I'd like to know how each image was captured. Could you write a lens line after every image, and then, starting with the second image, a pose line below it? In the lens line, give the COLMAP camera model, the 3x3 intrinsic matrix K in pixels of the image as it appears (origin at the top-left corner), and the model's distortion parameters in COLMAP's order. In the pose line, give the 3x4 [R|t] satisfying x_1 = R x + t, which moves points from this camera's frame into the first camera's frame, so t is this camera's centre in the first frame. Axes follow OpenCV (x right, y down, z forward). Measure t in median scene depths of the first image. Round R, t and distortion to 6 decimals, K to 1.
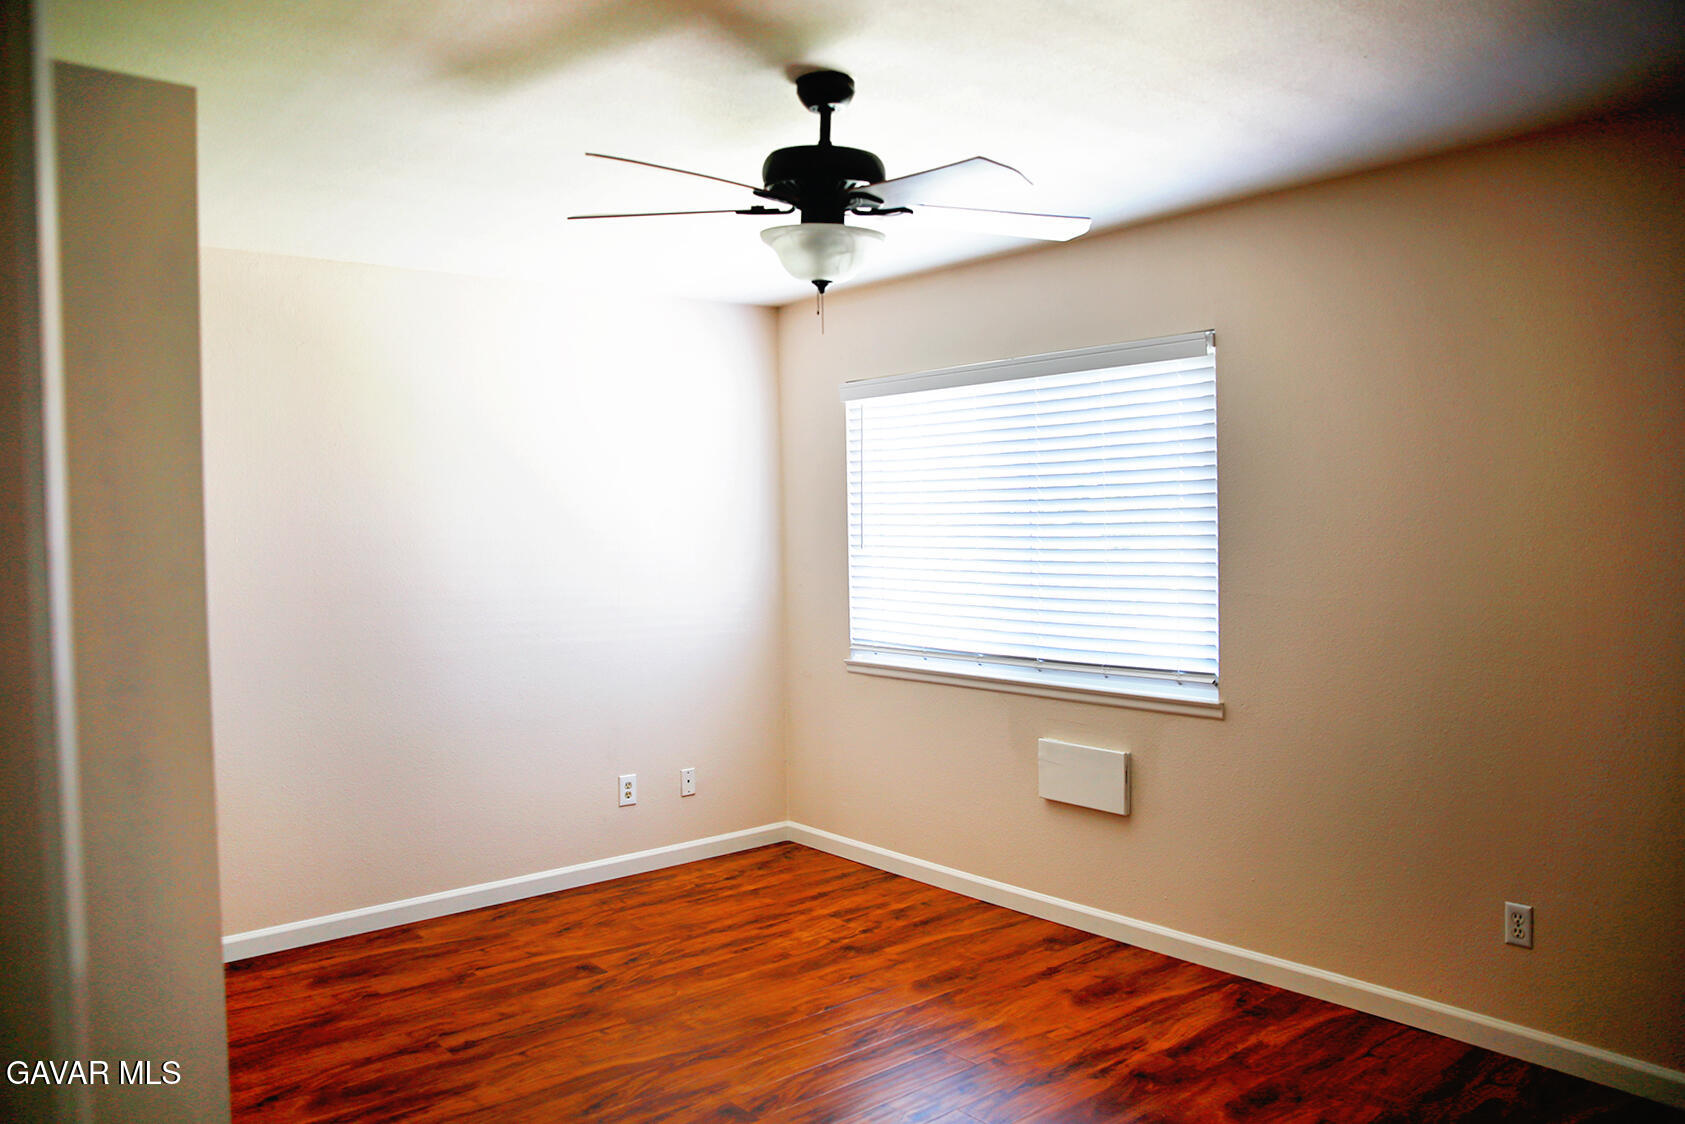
lens RADIAL K [[1163.9, 0, 837.6], [0, 1163.9, 564.6], [0, 0, 1]] dist [-0.108651, 0.090757]
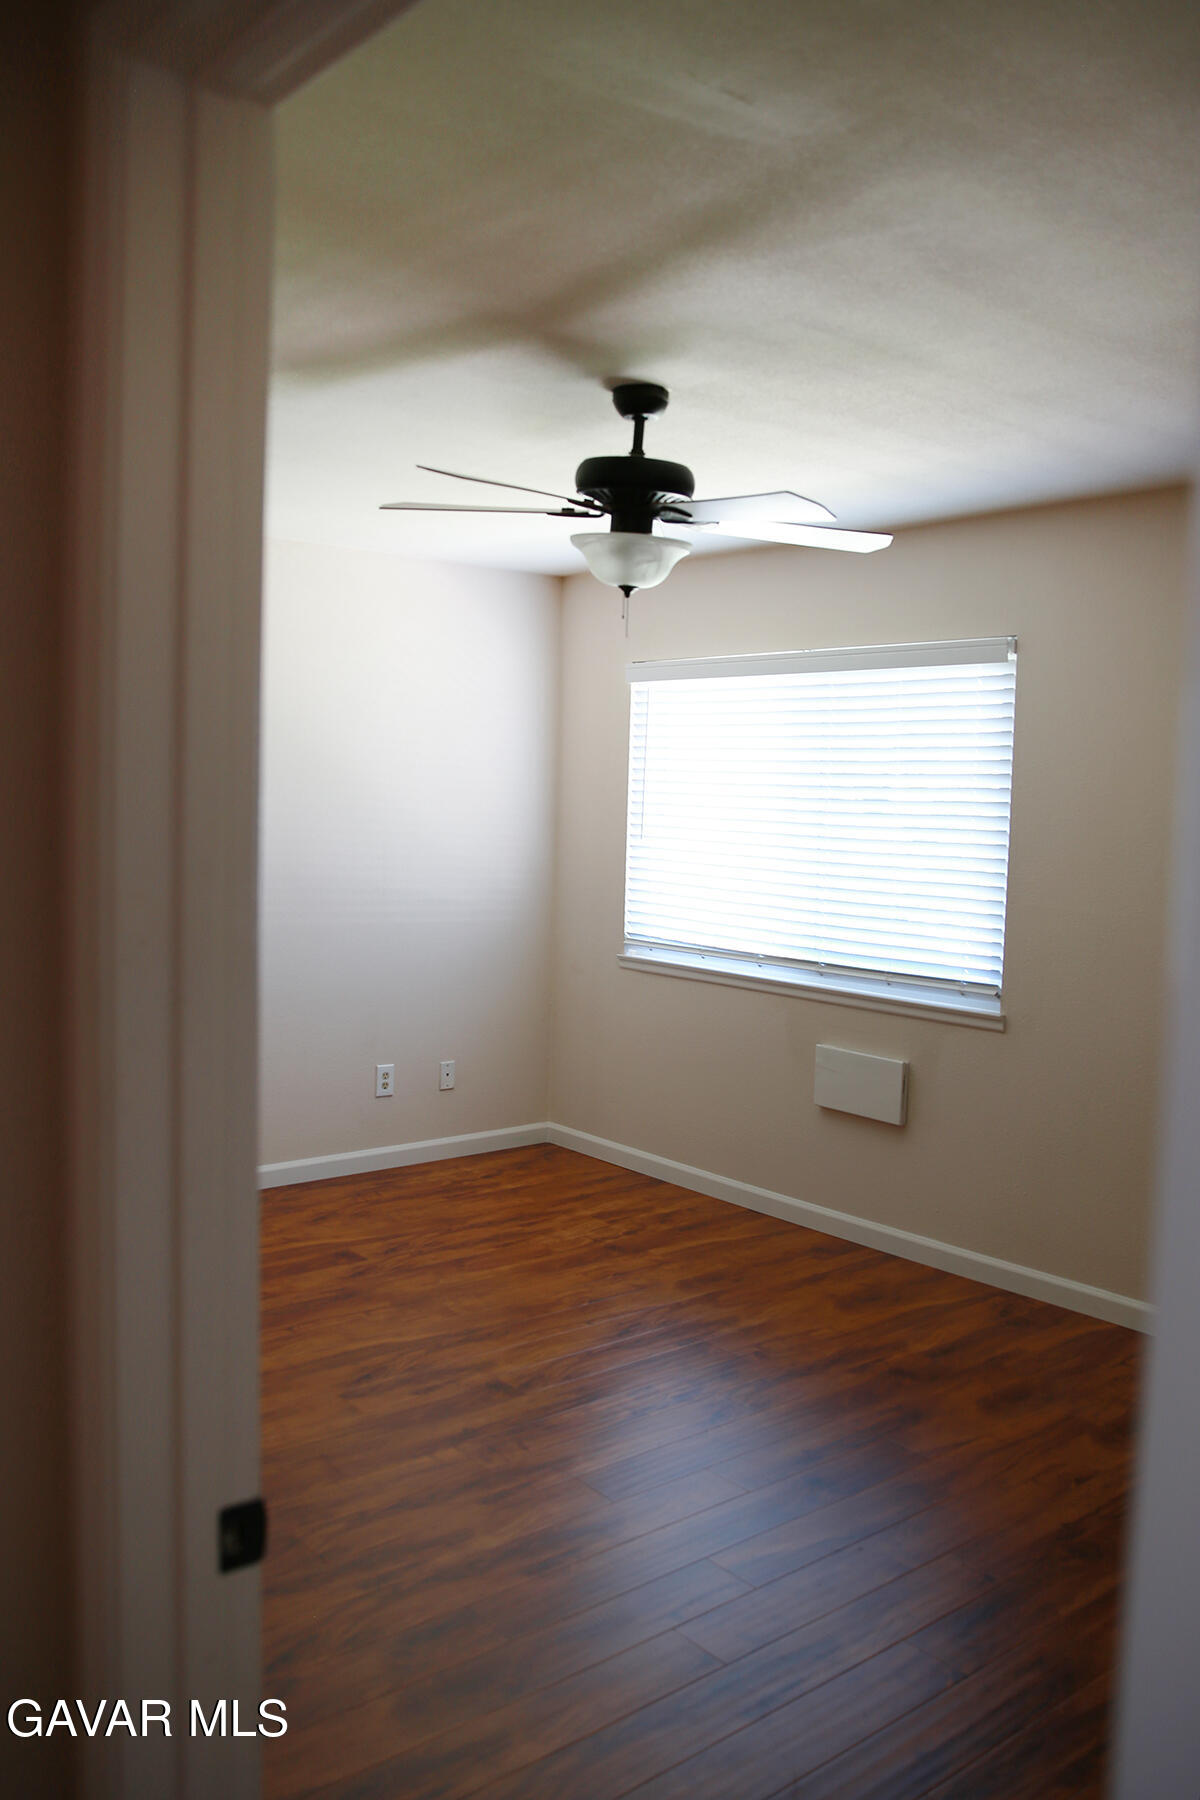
lens RADIAL K [[1243.3, 0, 606.4], [0, 1243.3, 900.9], [0, 0, 1]] dist [-0.108651, 0.090757]
pose [[0.998954, 0.045649, -0.002710, -0.008040], [-0.045512, 0.998228, 0.038343, -0.002946], [0.004456, -0.038179, 0.999261, -0.051845]]
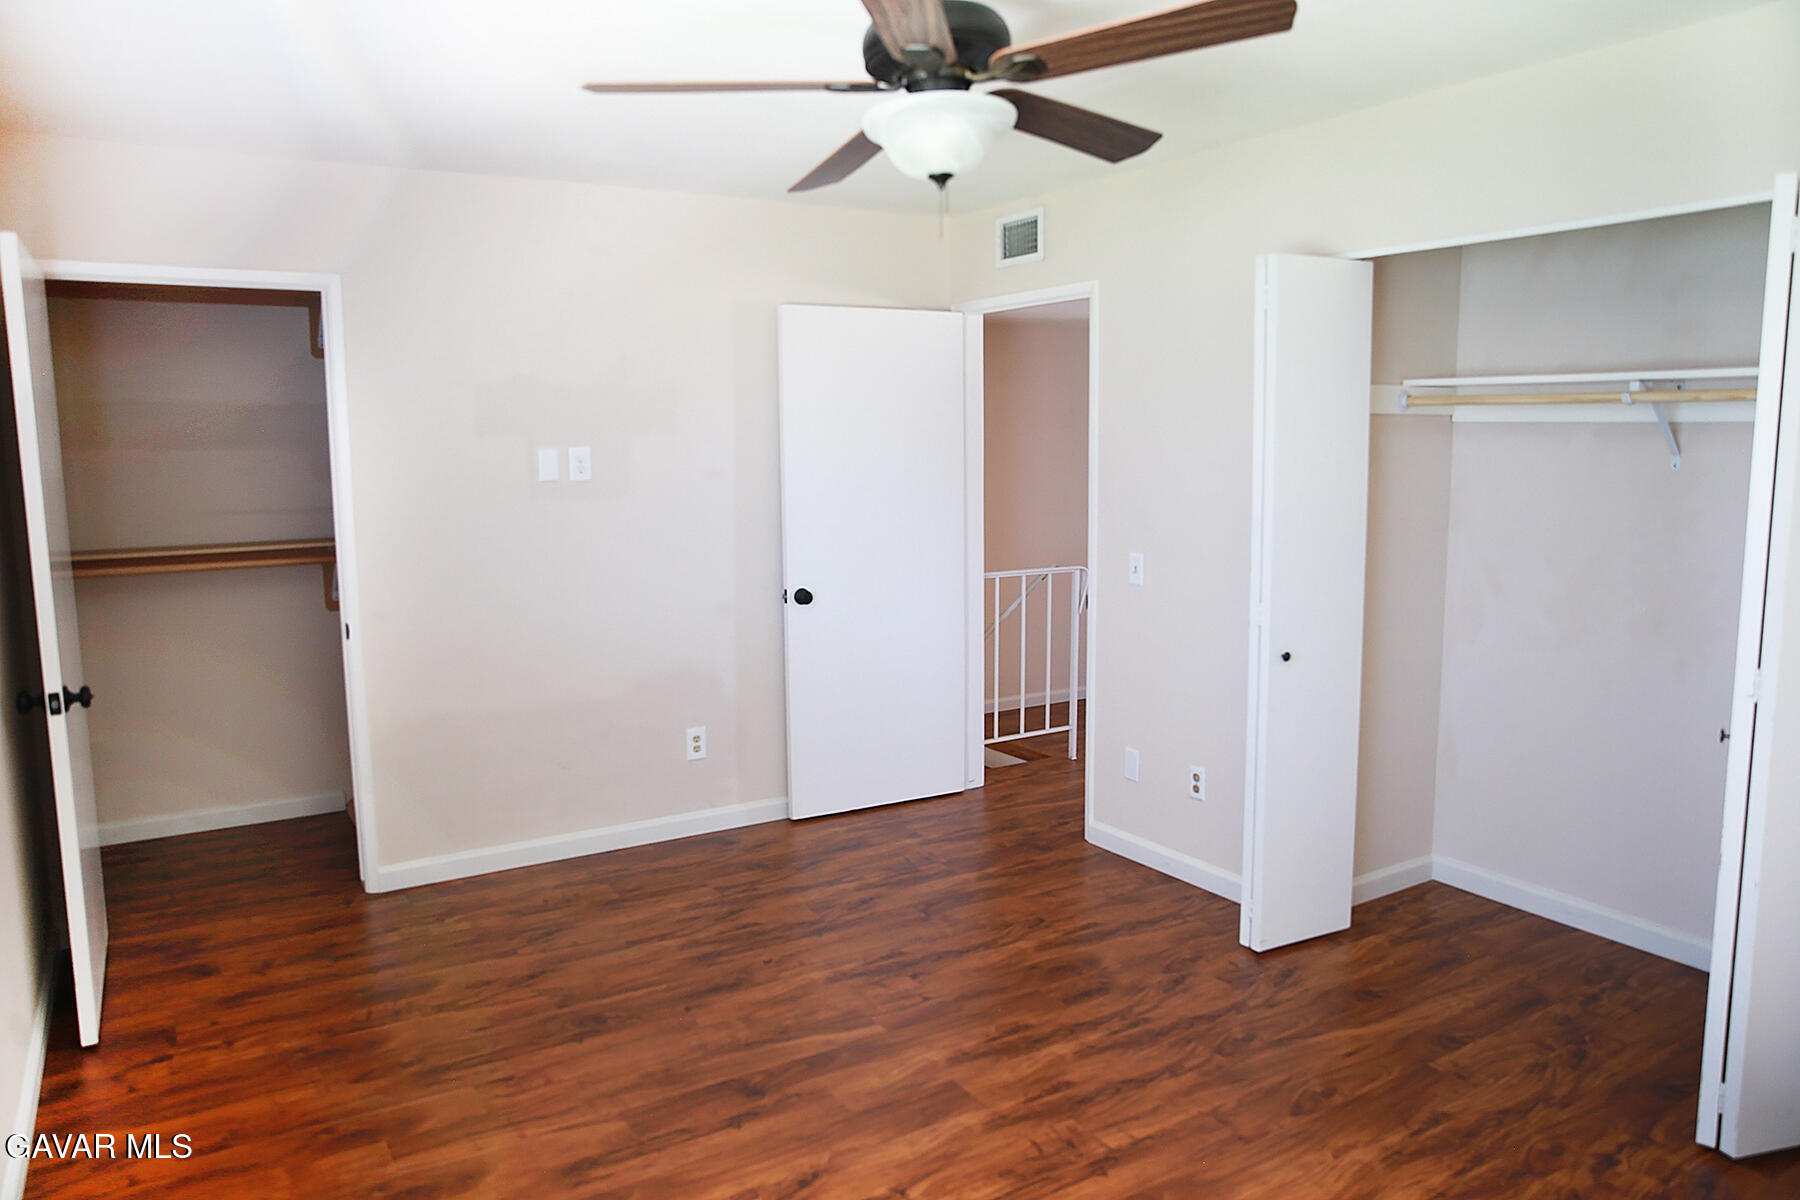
lens RADIAL K [[1243.3, 0, 894.8], [0, 1243.3, 602.8], [0, 0, 1]] dist [-0.108651, 0.090757]
pose [[-0.987863, 0.008137, 0.155118, -0.065856], [0.033438, 0.986354, 0.161209, -0.048240], [-0.151689, 0.164439, -0.974654, 1.115582]]
